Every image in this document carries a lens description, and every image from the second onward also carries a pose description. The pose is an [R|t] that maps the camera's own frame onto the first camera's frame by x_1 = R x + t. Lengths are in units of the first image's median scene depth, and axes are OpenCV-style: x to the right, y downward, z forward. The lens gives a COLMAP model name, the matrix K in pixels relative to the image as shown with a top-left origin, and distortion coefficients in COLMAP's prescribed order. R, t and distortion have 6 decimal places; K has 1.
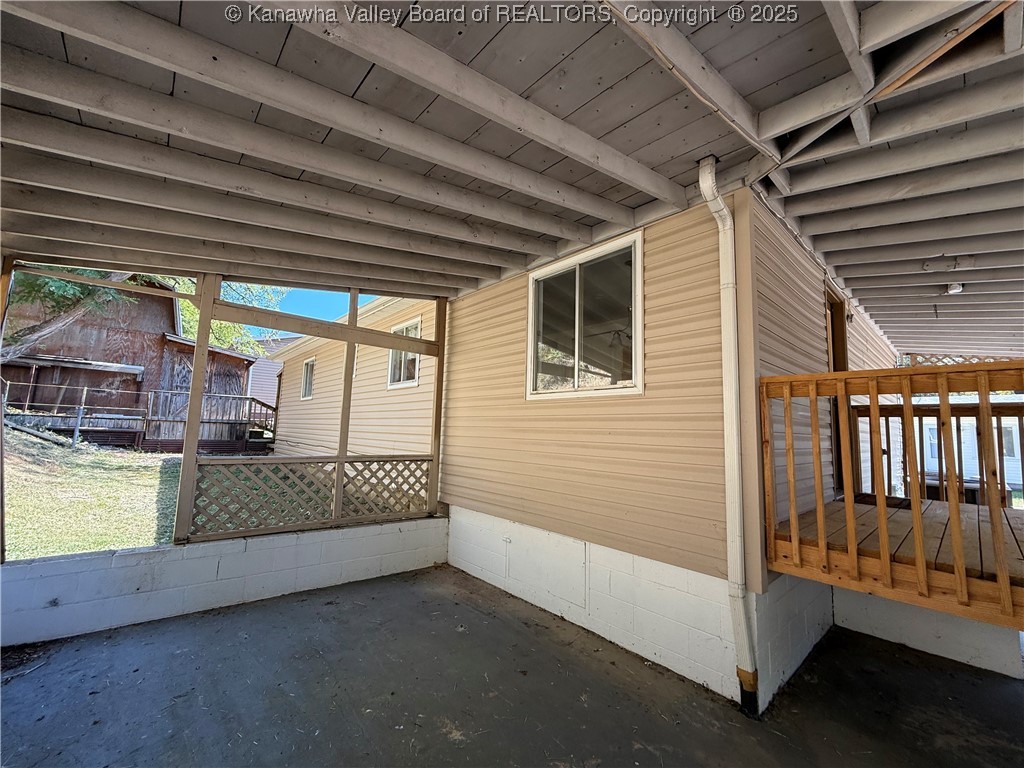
lens RADIAL K [[406.5, 0, 508.6], [0, 406.5, 384.2], [0, 0, 1]] dist [-0.001435, -0.000368]
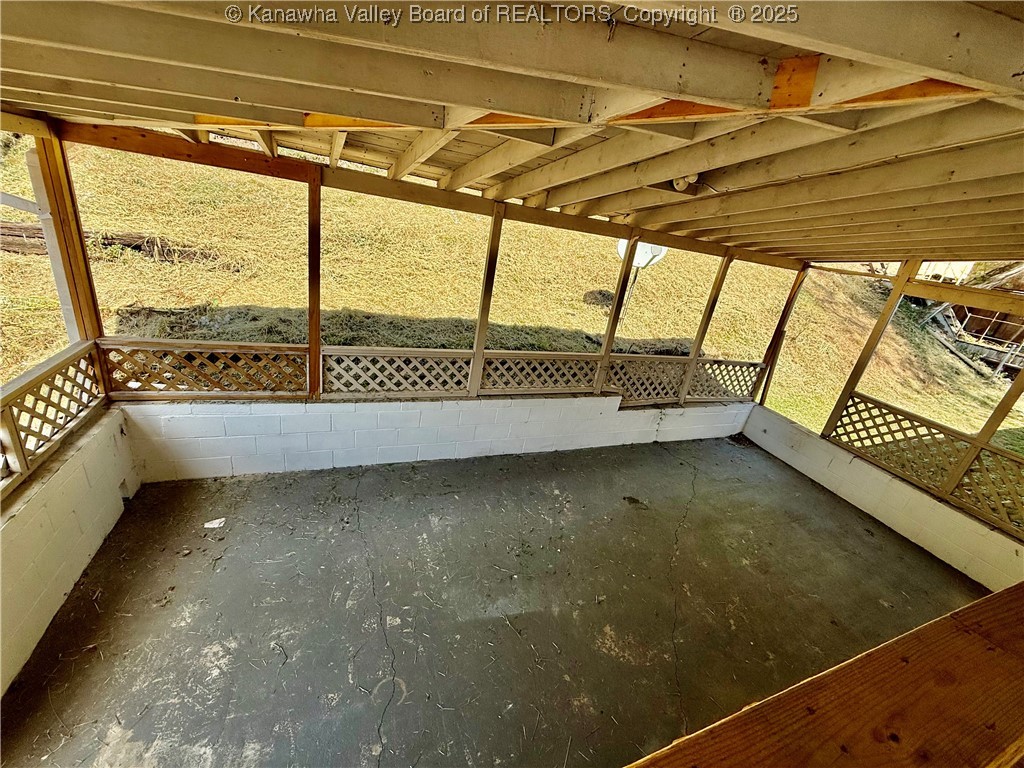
lens RADIAL K [[406.5, 0, 508.6], [0, 406.5, 384.2], [0, 0, 1]] dist [-0.001435, -0.000368]
pose [[-0.322329, 0.261933, -0.909668, 0.313553], [-0.070893, 0.951578, 0.299120, -0.062584], [0.943969, 0.160904, -0.288152, 0.081276]]
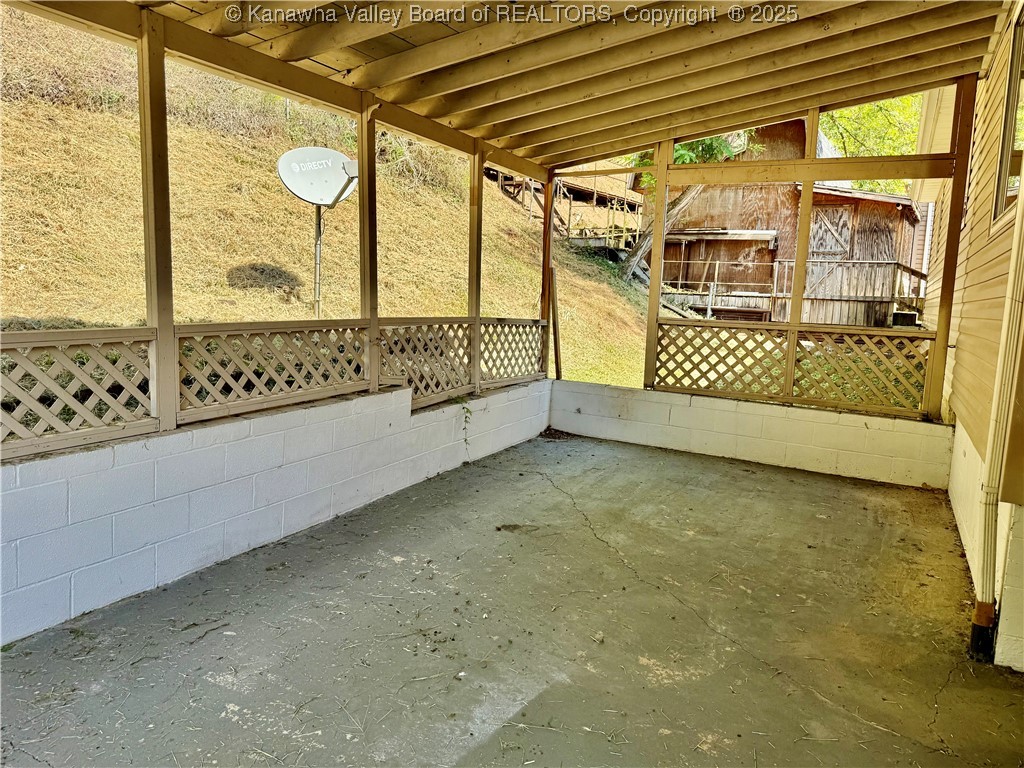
lens RADIAL K [[745.7, 0, 512.0], [0, 745.7, 384.0], [0, 0, 1]] dist [0.122780, -0.208648]
pose [[0.372681, 0.095159, -0.923068, 0.328436], [0.076468, 0.988196, 0.132746, 0.019458], [0.924804, -0.120057, 0.361005, -0.044979]]
